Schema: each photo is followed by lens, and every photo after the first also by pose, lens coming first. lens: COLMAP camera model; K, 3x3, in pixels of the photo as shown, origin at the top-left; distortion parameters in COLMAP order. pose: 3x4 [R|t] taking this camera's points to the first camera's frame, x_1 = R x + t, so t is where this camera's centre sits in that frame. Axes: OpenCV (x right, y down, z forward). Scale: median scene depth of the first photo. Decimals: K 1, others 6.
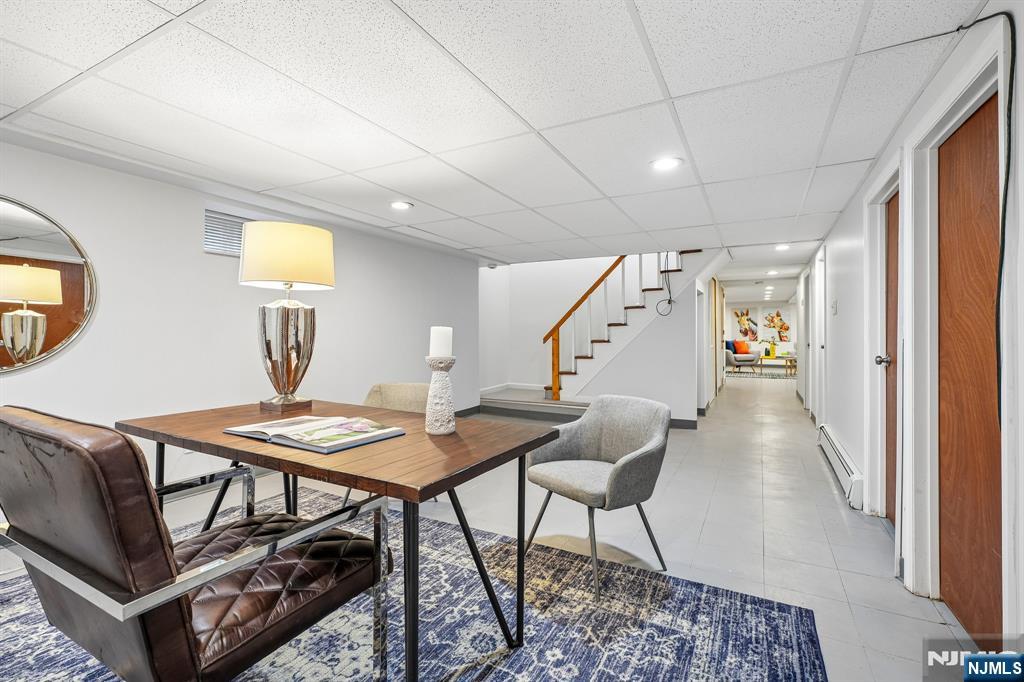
lens RADIAL K [[462.9, 0, 512.3], [0, 462.9, 329.6], [0, 0, 1]] dist [0.000225, 0.000782]
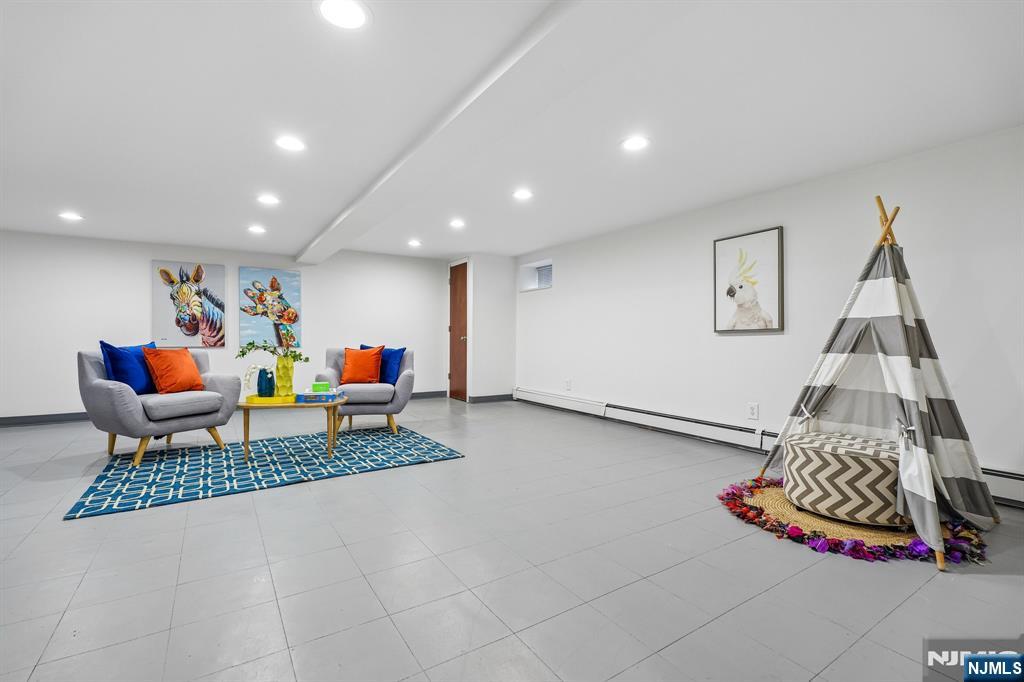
lens RADIAL K [[462.9, 0, 512.3], [0, 462.9, 329.6], [0, 0, 1]] dist [0.000225, 0.000782]
pose [[0.486519, 0.017512, 0.873494, 0.355052], [-0.003660, 0.999831, -0.018006, 0.018613], [-0.873662, 0.005563, 0.486501, 0.693547]]
